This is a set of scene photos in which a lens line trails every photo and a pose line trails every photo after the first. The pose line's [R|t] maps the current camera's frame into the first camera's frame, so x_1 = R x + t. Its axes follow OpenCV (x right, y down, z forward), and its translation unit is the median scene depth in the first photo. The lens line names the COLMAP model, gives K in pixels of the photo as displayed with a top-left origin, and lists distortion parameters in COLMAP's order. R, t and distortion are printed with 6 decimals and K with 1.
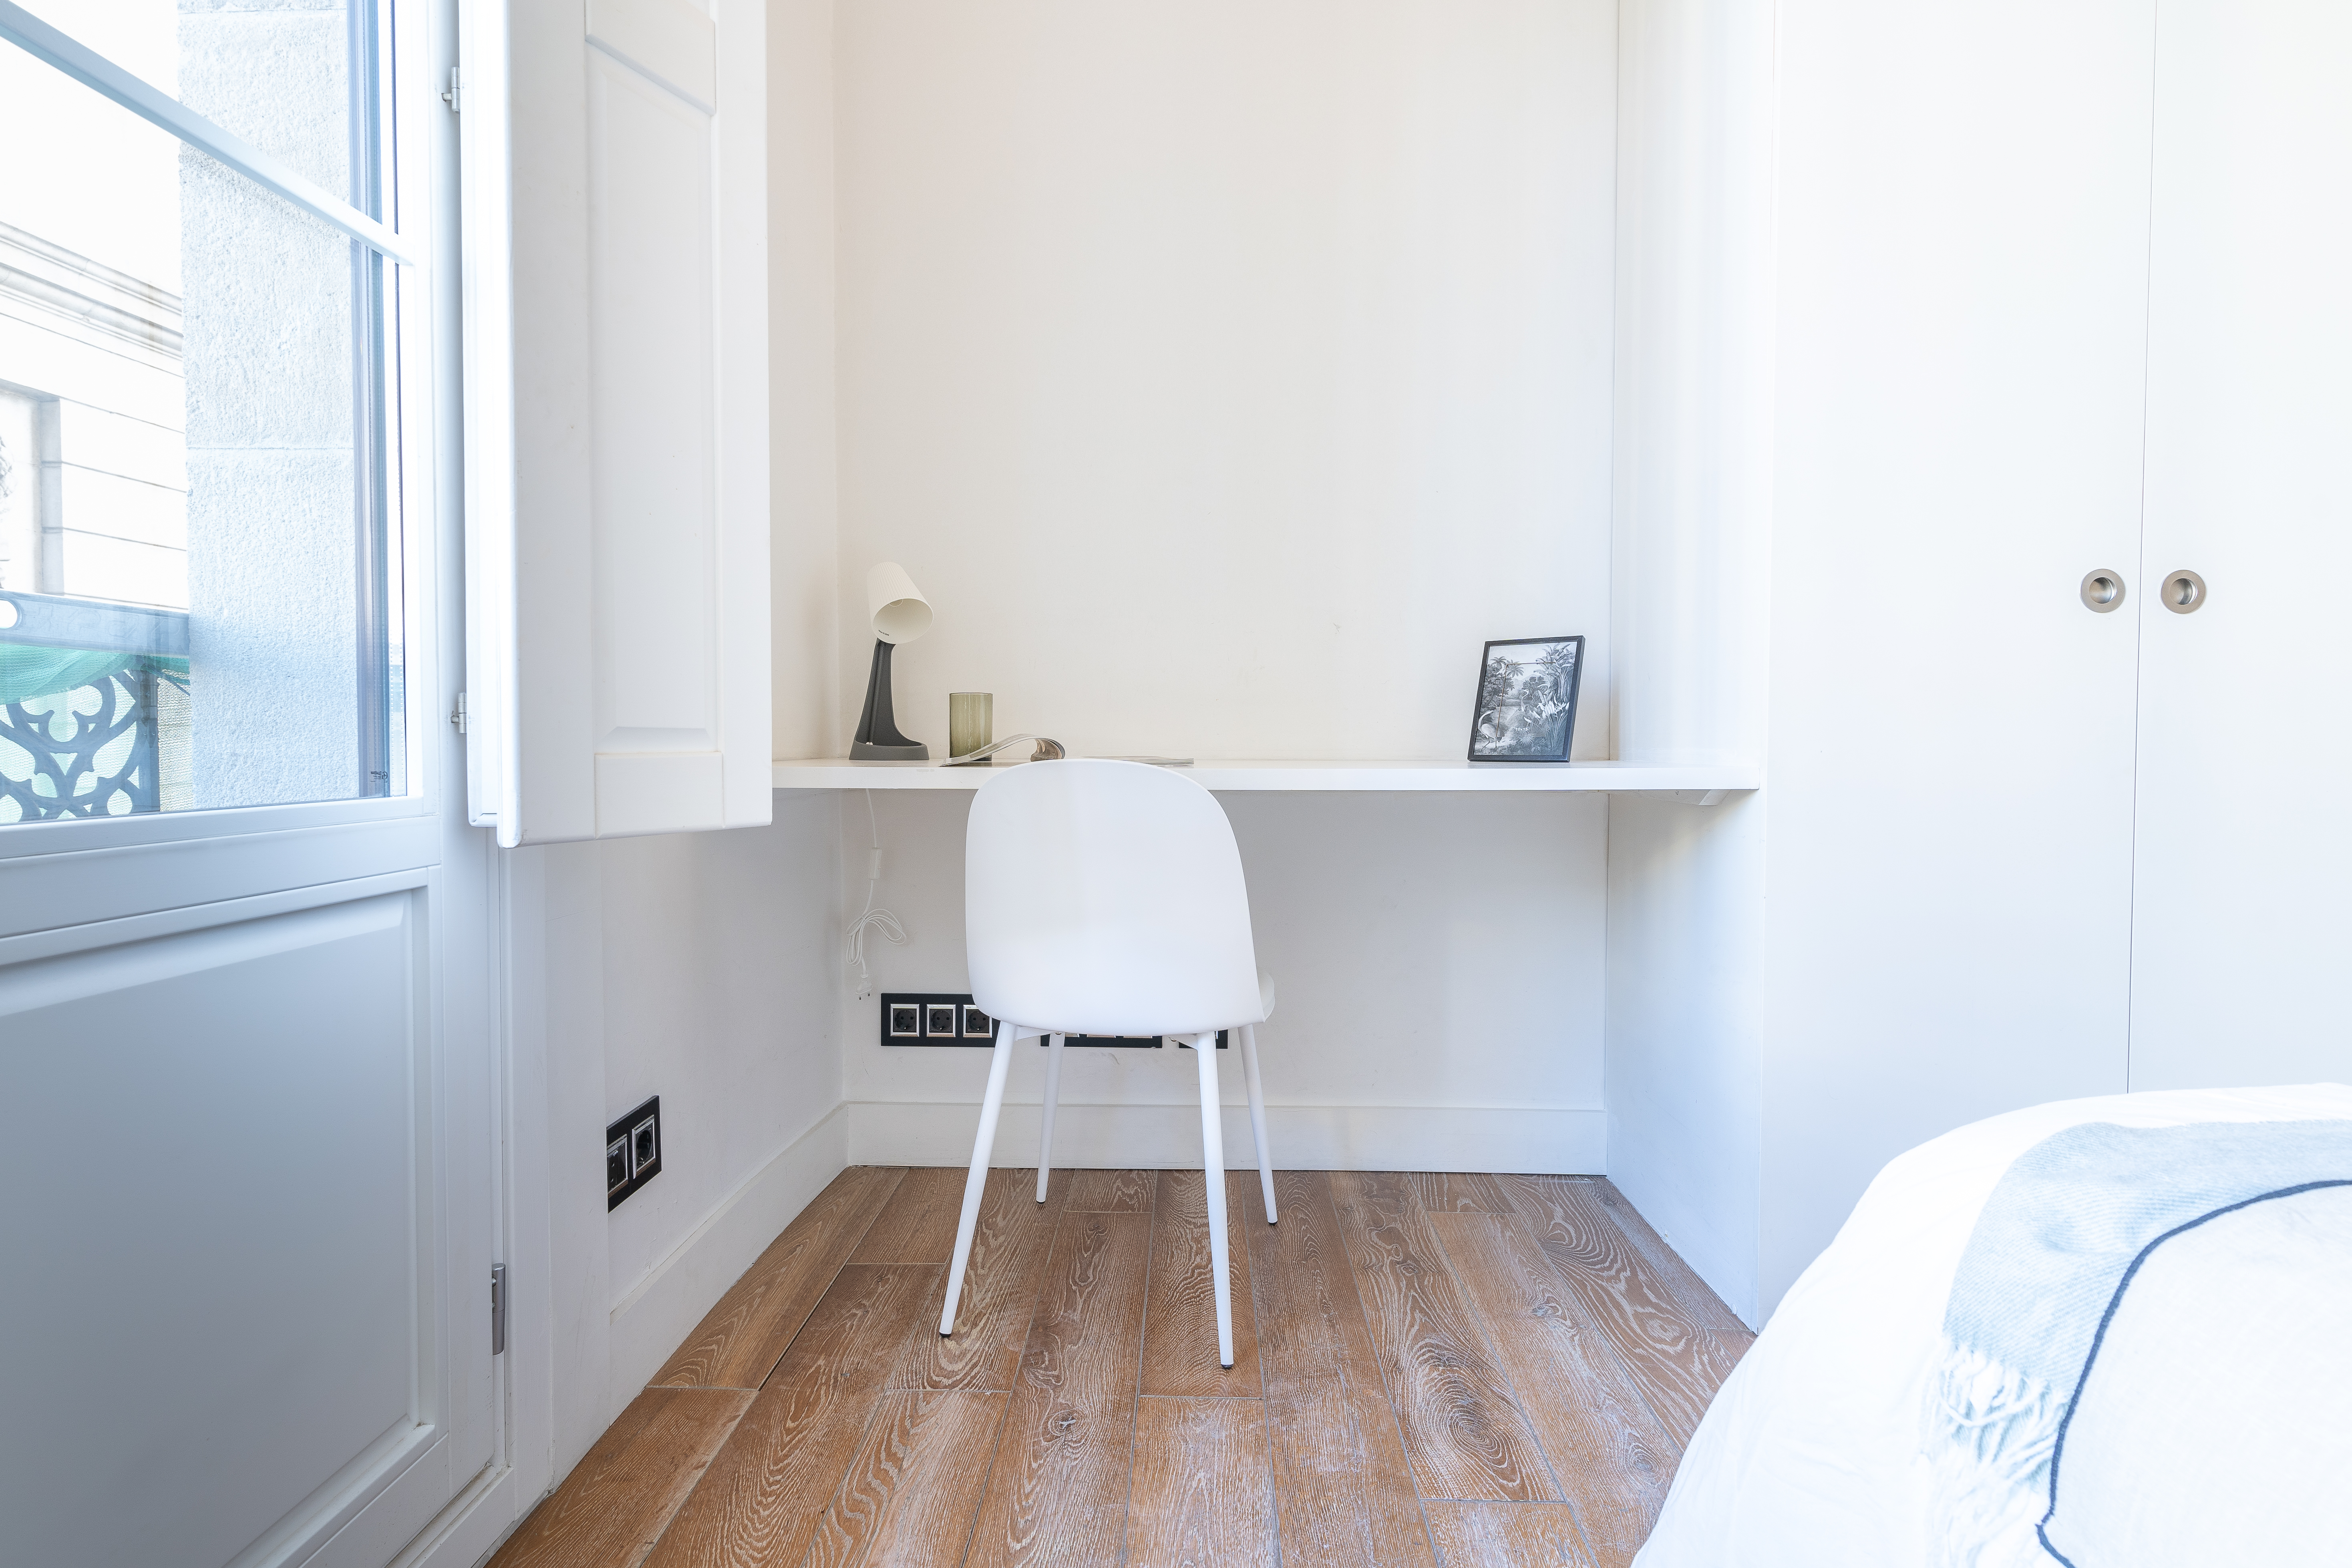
lens RADIAL K [[1143.0, 0, 1171.1], [0, 1143.0, 774.7], [0, 0, 1]] dist [0.001237, -0.000852]
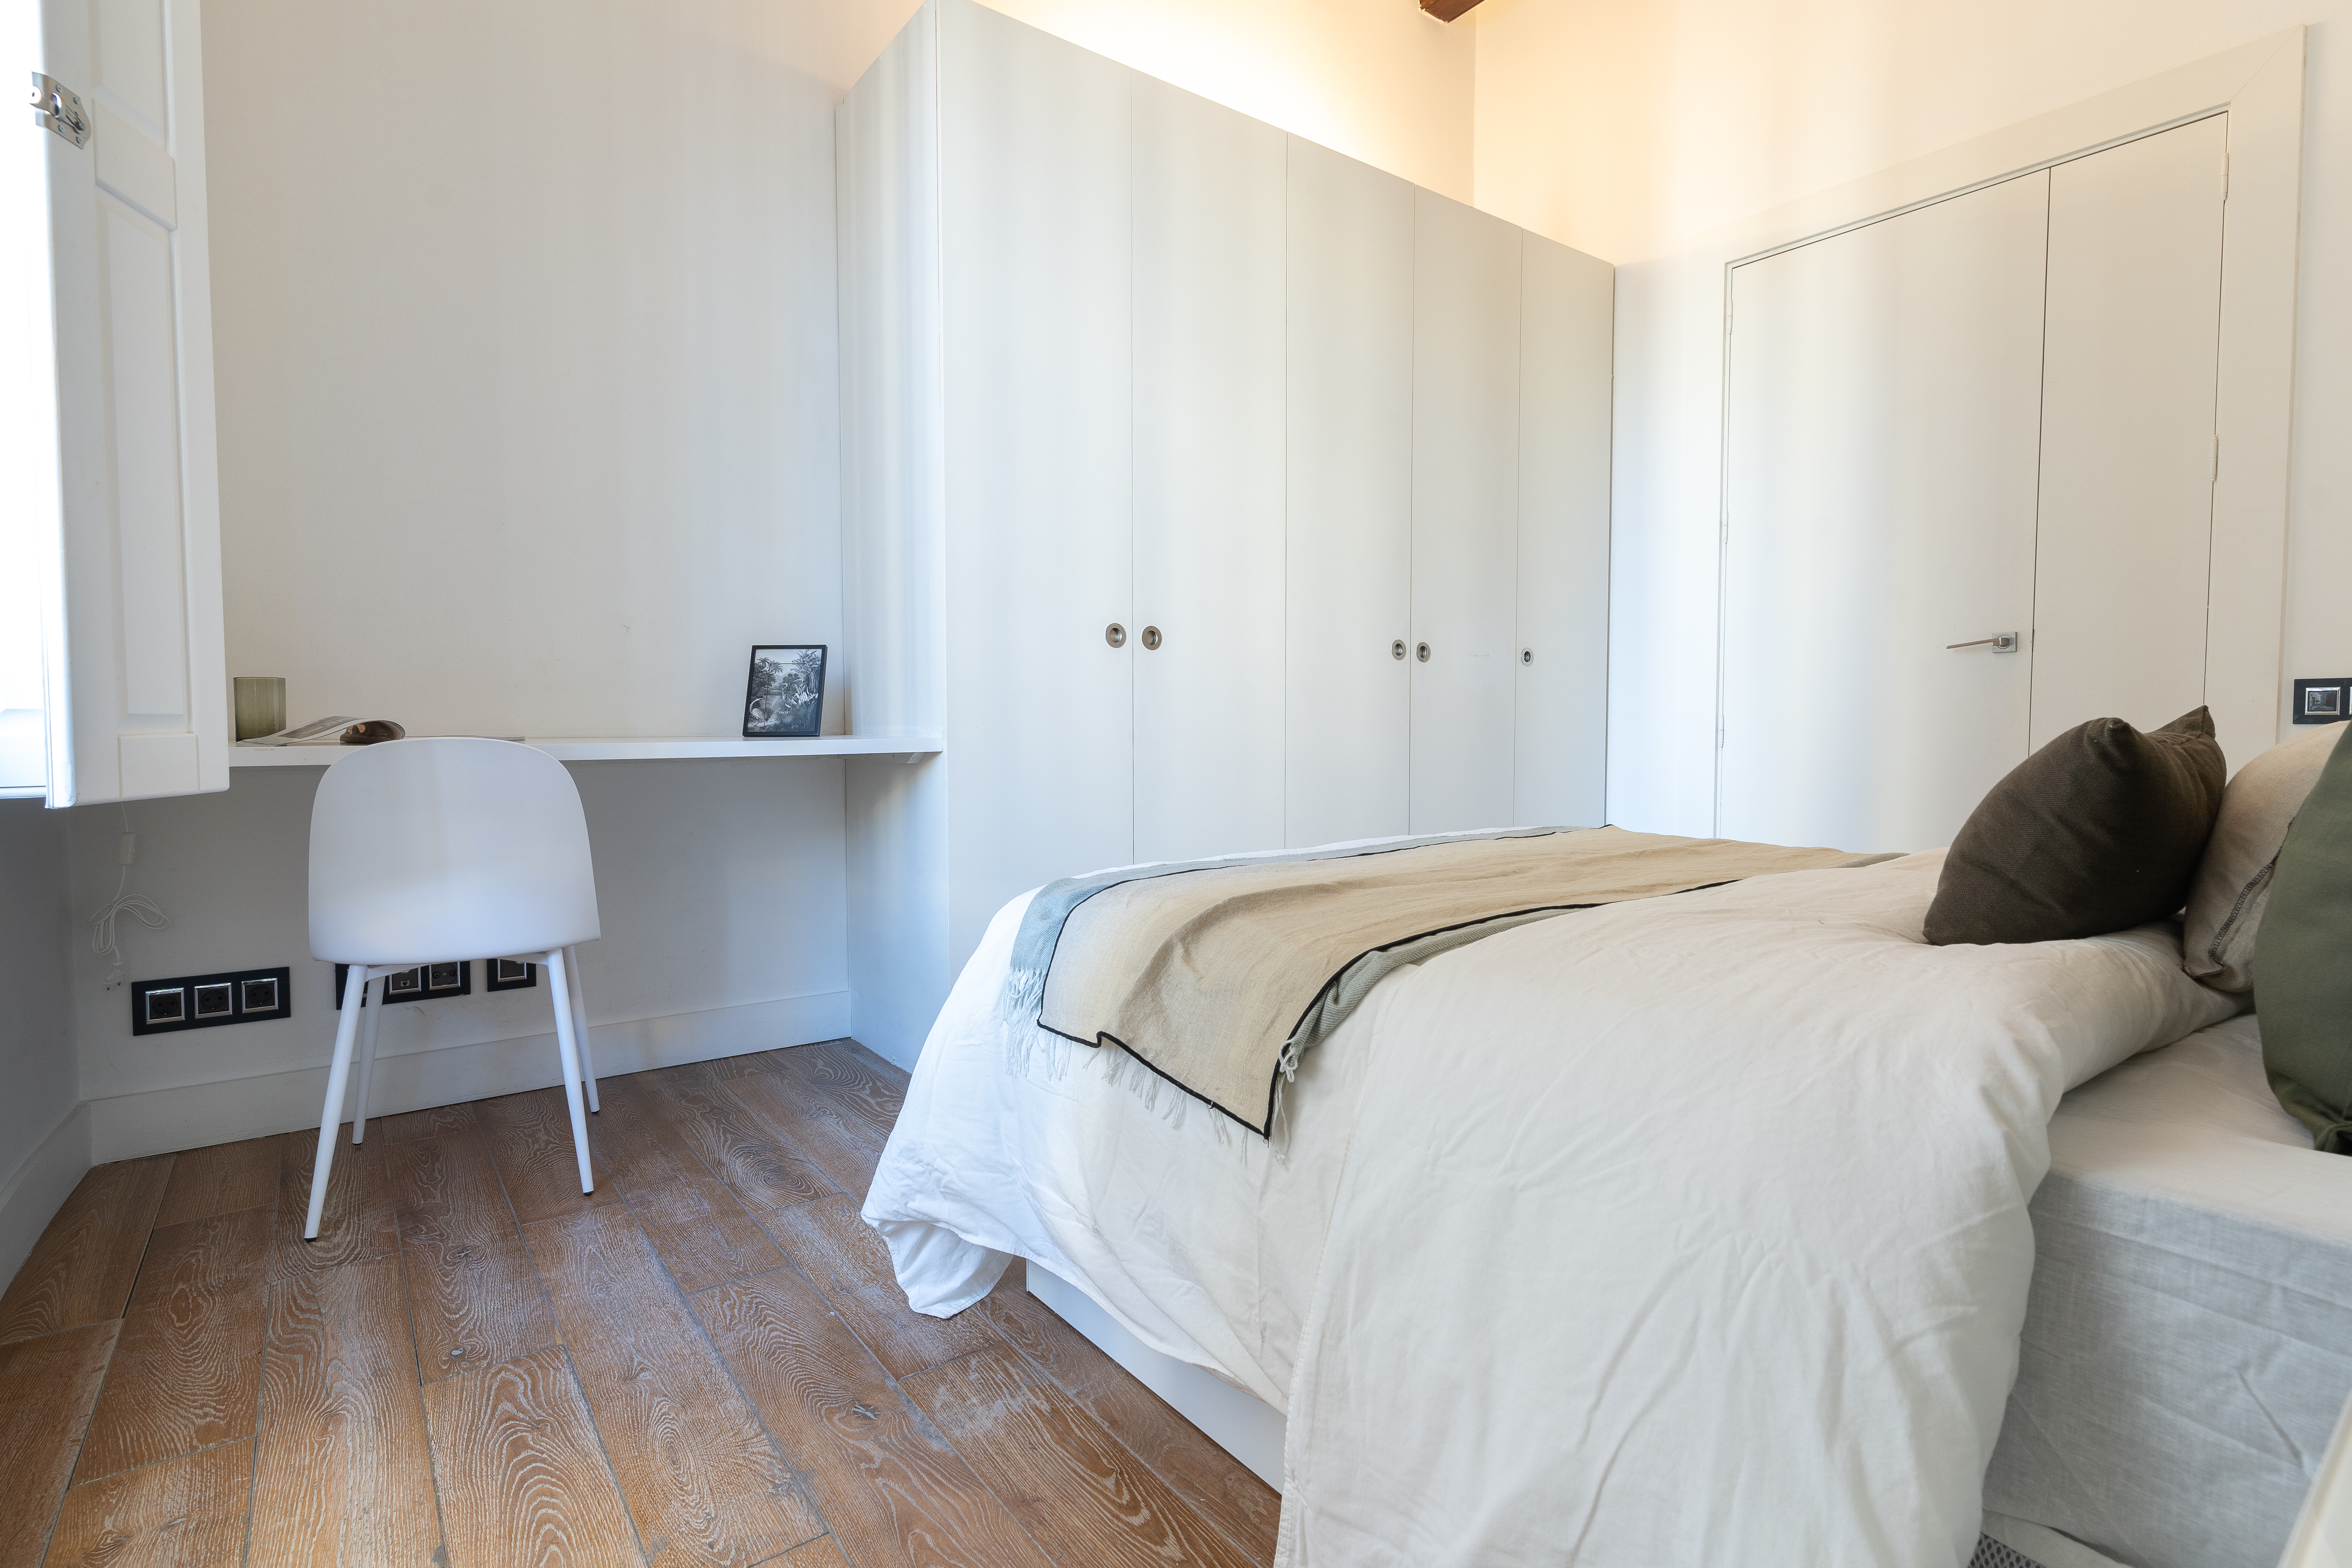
lens RADIAL K [[1142.9, 0, 1171.1], [0, 1142.9, 774.7], [0, 0, 1]] dist [0.001237, -0.000852]
pose [[0.788109, -0.032705, 0.614666, -0.189482], [0.021181, 0.999437, 0.026020, 0.009471], [-0.615171, -0.007488, 0.788358, -0.398946]]
